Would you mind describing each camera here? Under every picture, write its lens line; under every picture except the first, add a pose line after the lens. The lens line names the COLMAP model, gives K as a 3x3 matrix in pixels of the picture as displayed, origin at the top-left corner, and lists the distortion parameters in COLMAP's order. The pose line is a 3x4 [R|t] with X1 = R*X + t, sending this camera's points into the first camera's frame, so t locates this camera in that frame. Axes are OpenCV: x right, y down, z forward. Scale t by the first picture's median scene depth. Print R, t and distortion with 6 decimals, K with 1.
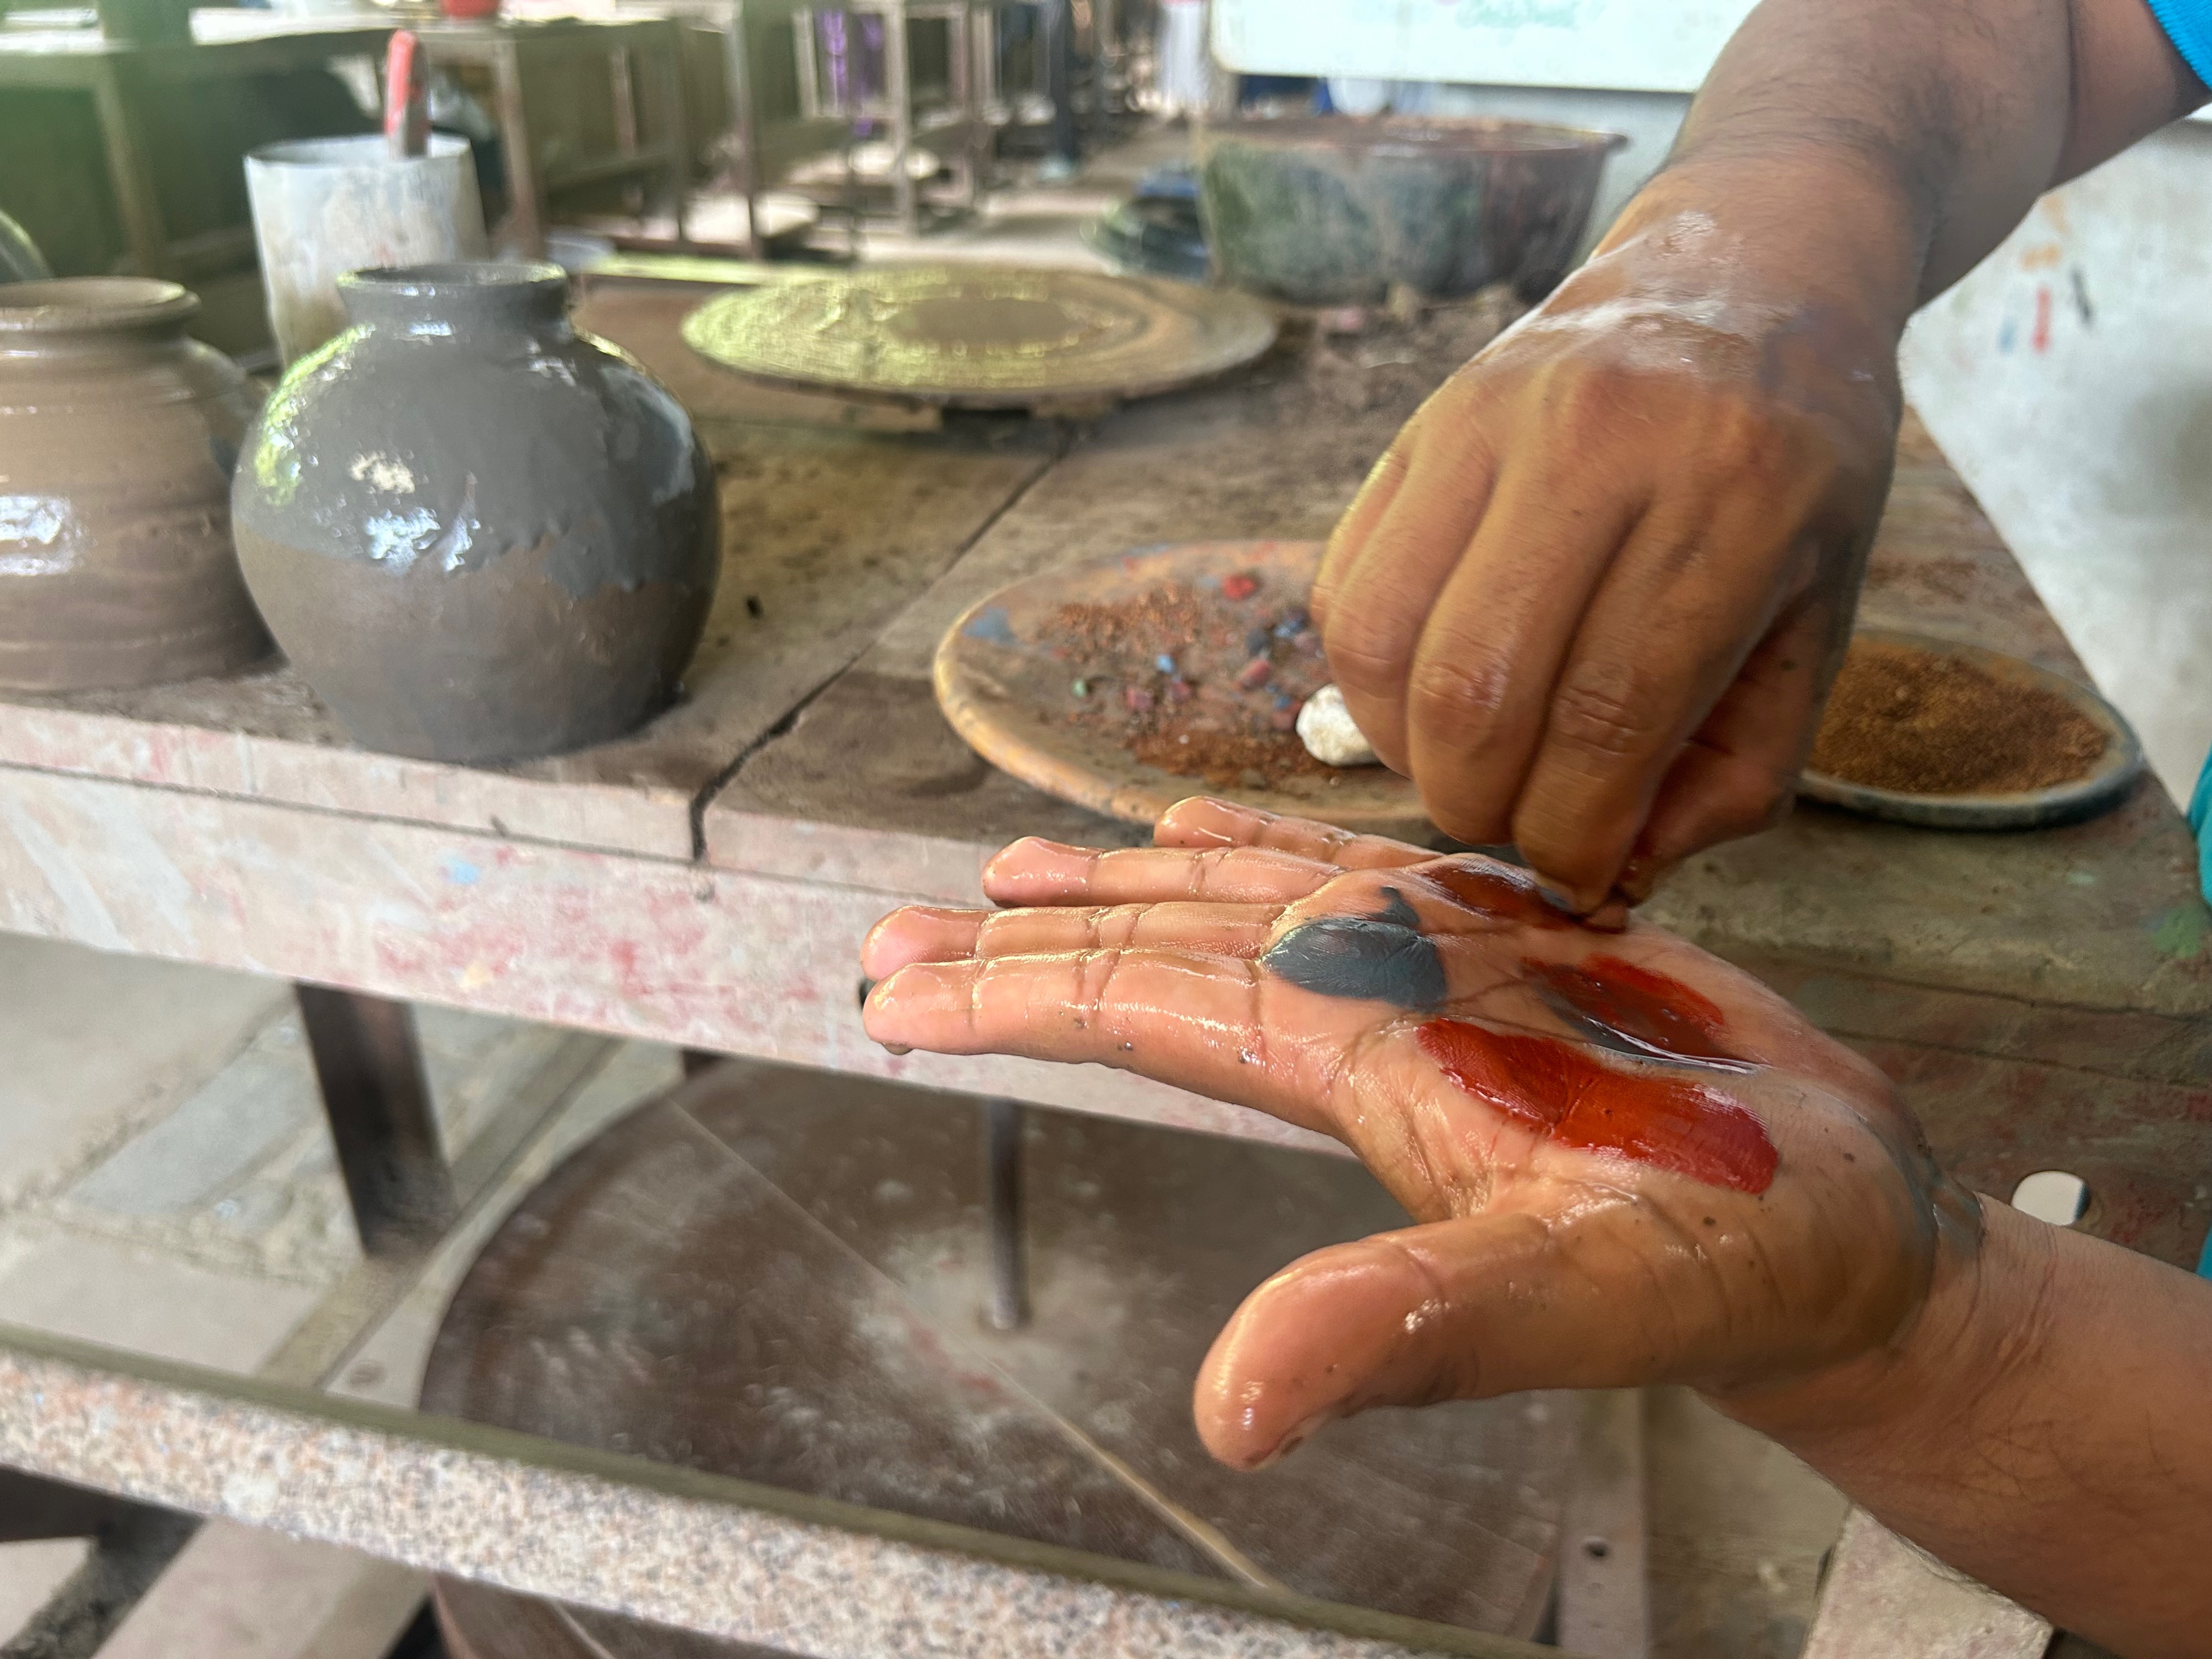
lens RADIAL K [[1688.6, 0, 1106.0], [0, 1688.6, 829.5], [0, 0, 1]] dist [0.045868, -0.069214]
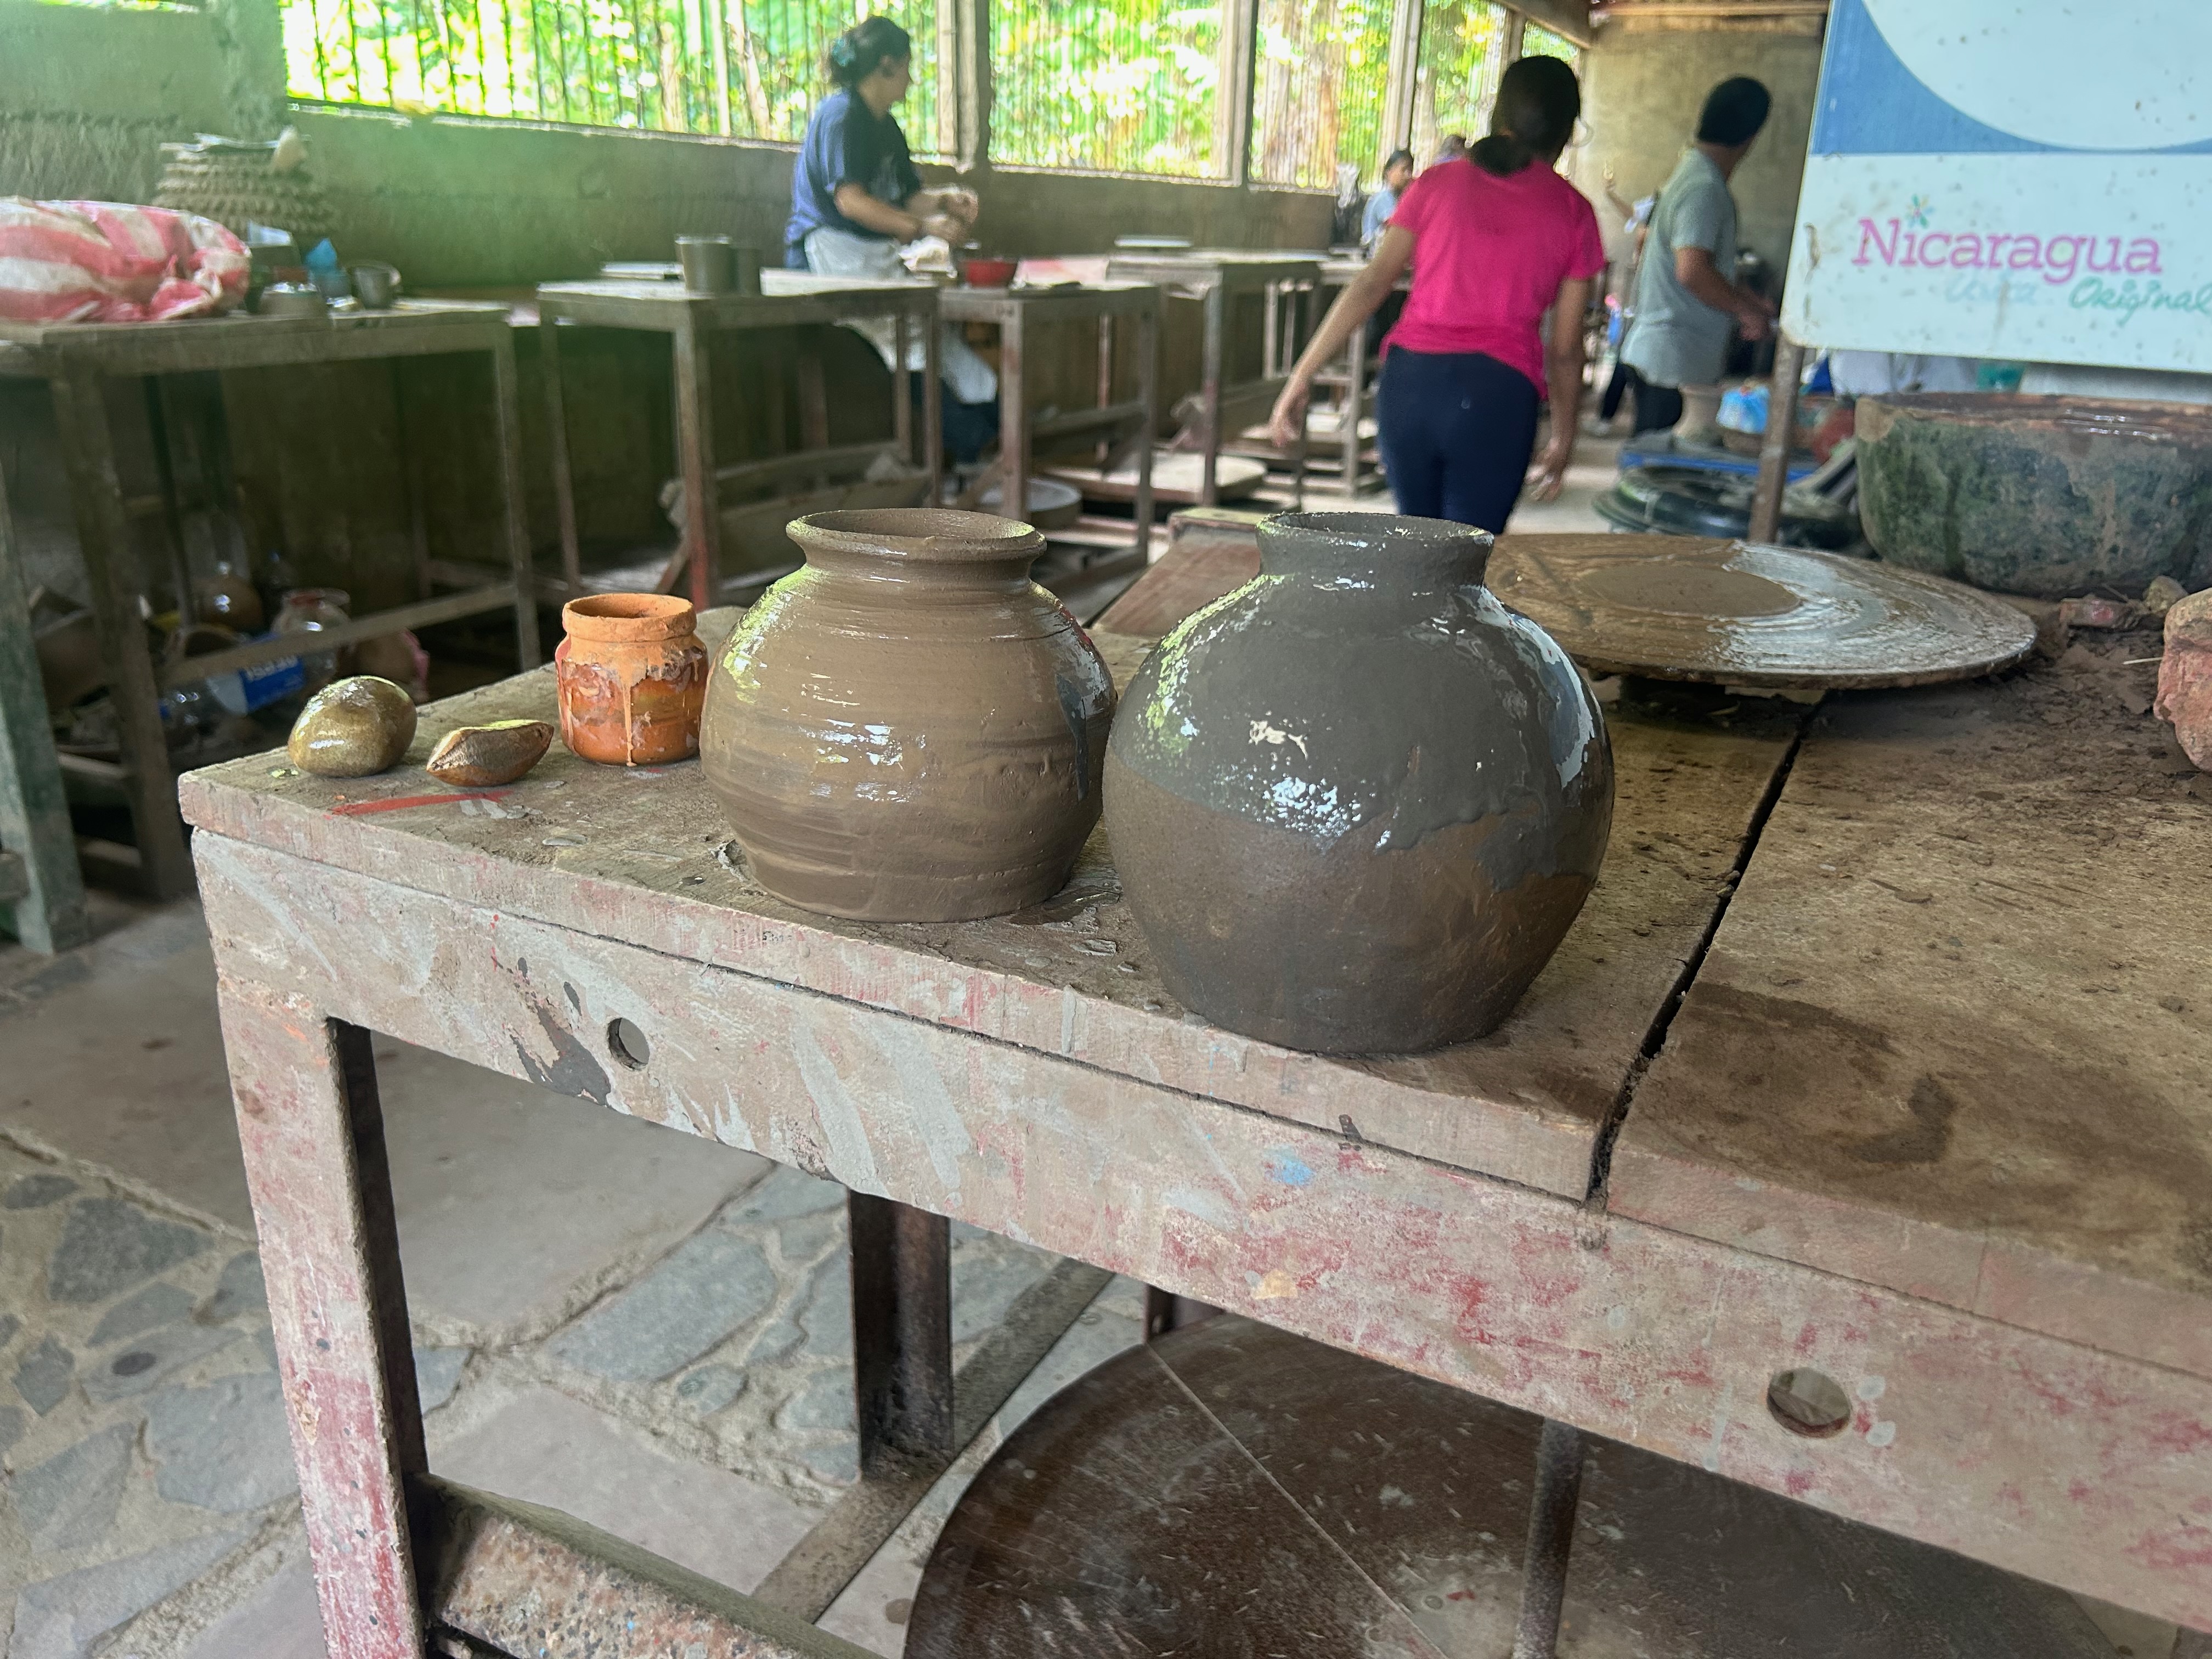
lens RADIAL K [[1666.4, 0, 1114.9], [0, 1666.4, 857.5], [0, 0, 1]] dist [0.051216, -0.055074]
pose [[0.973952, 0.093050, -0.206781, -0.287520], [-0.117401, 0.987110, -0.108772, -0.029613], [0.193995, 0.130215, 0.972322, 0.099513]]
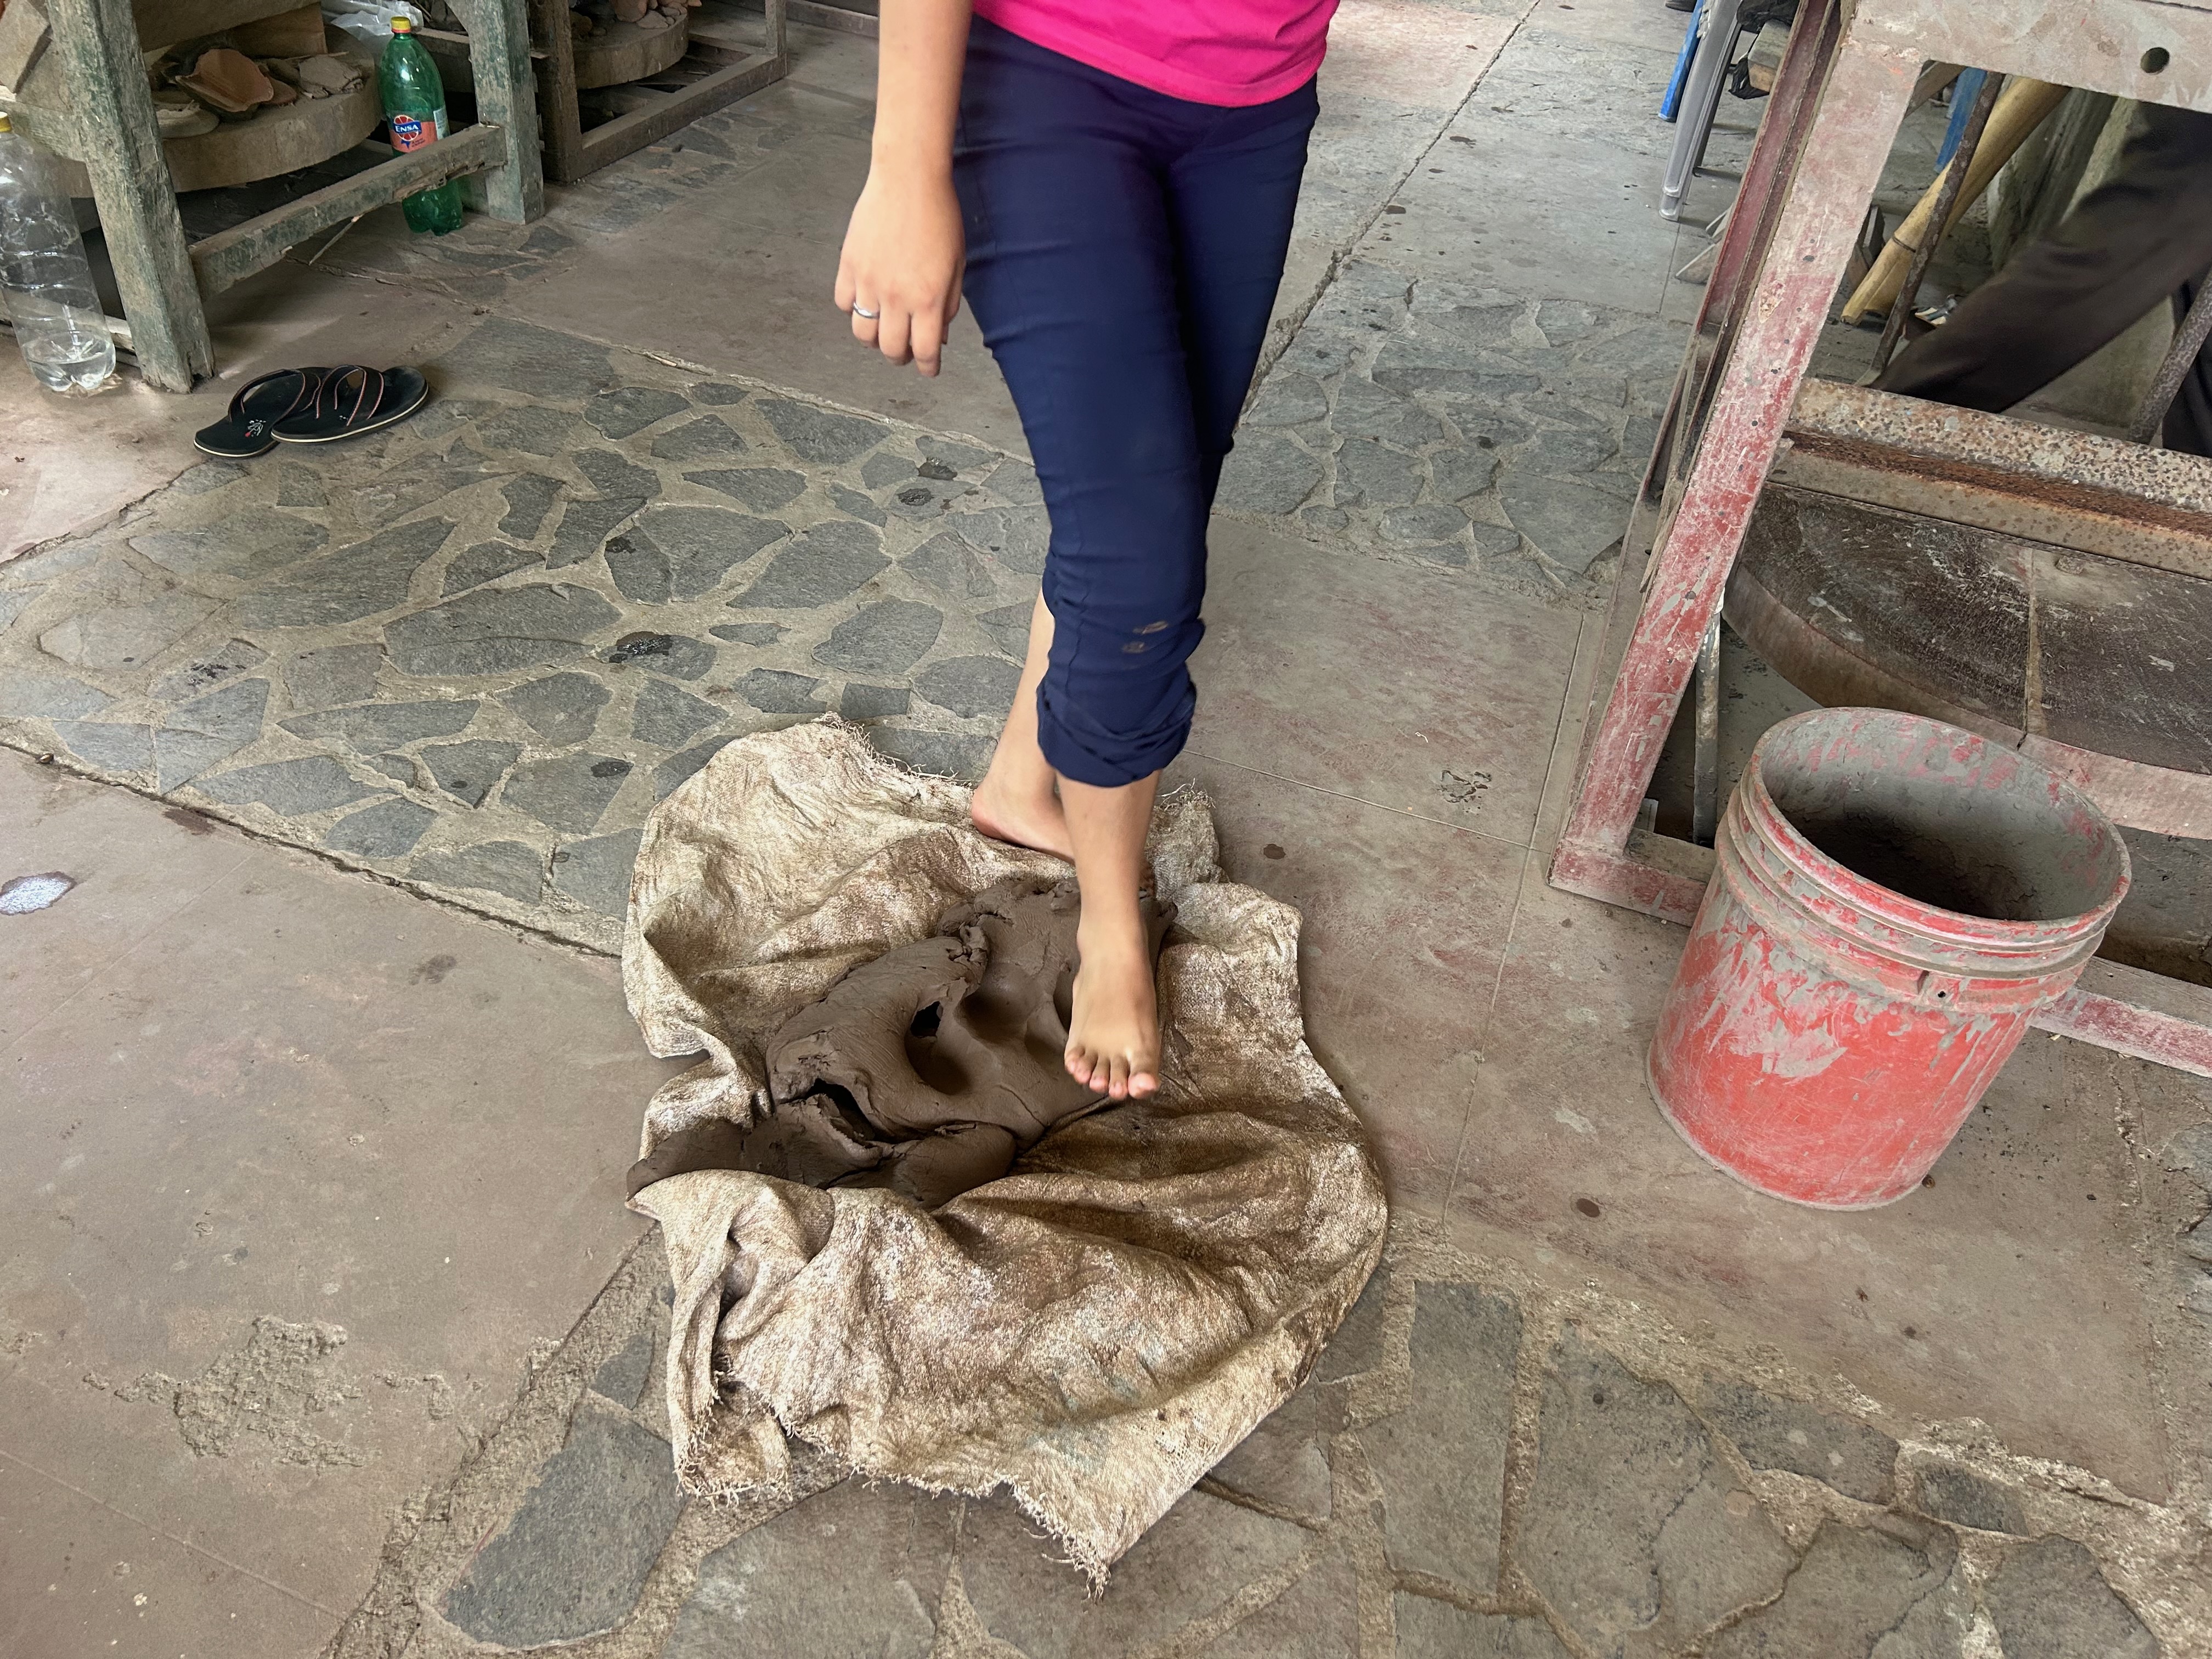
lens RADIAL K [[1673.1, 0, 1078.2], [0, 1673.1, 831.9], [0, 0, 1]] dist [0.056862, -0.054390]
pose [[0.991590, 0.128294, -0.017012, -2.067541], [-0.123250, 0.976239, 0.178233, 0.803743], [0.039474, -0.174638, 0.983841, -1.458309]]
